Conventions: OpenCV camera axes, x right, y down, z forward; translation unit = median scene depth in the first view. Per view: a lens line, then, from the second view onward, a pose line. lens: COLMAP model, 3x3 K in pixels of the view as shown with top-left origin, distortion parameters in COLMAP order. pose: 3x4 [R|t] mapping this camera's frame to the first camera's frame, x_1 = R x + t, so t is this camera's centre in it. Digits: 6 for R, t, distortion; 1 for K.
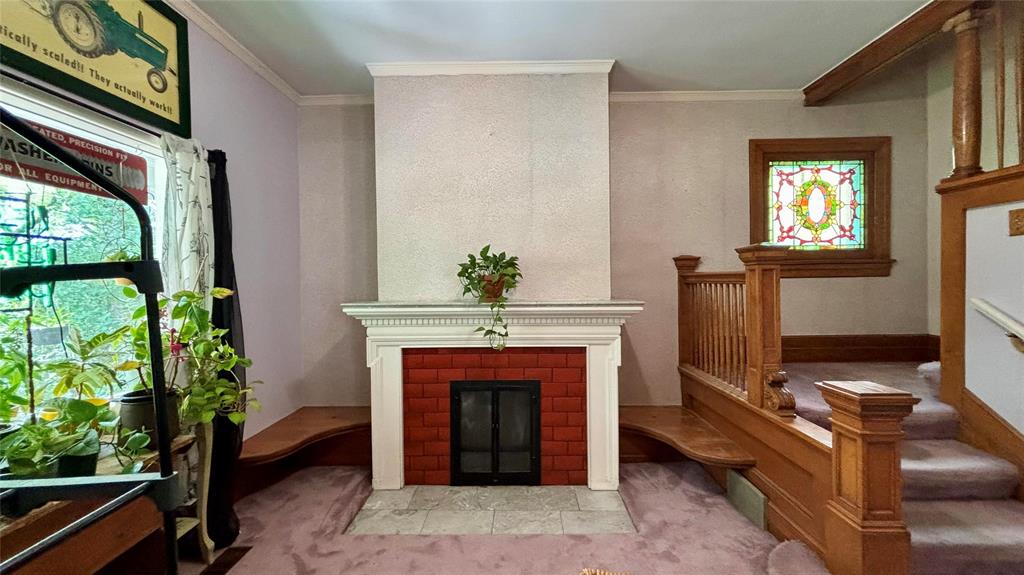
lens RADIAL K [[411.7, 0, 512.0], [0, 411.7, 287.5], [0, 0, 1]] dist [0.001491, 0.000285]
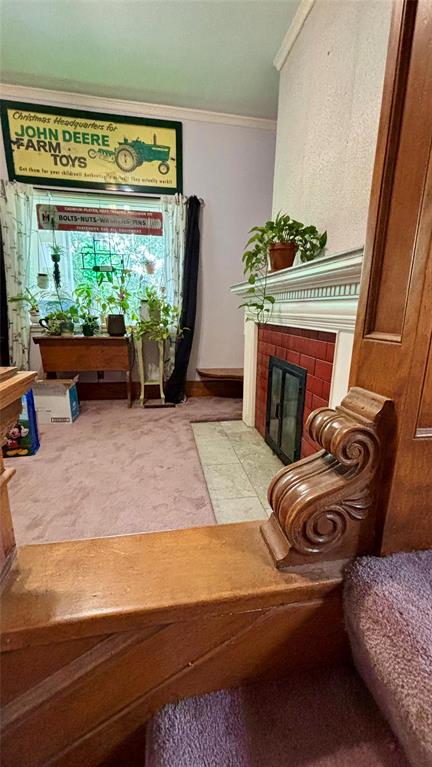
lens RADIAL K [[308.4, 0, 216.0], [0, 308.4, 383.5], [0, 0, 1]] dist [0.001491, 0.000285]
pose [[0.190758, 0.243487, -0.950960, 0.843791], [-0.036581, 0.969840, 0.240983, 0.139827], [0.980955, -0.011182, 0.193912, 0.907994]]
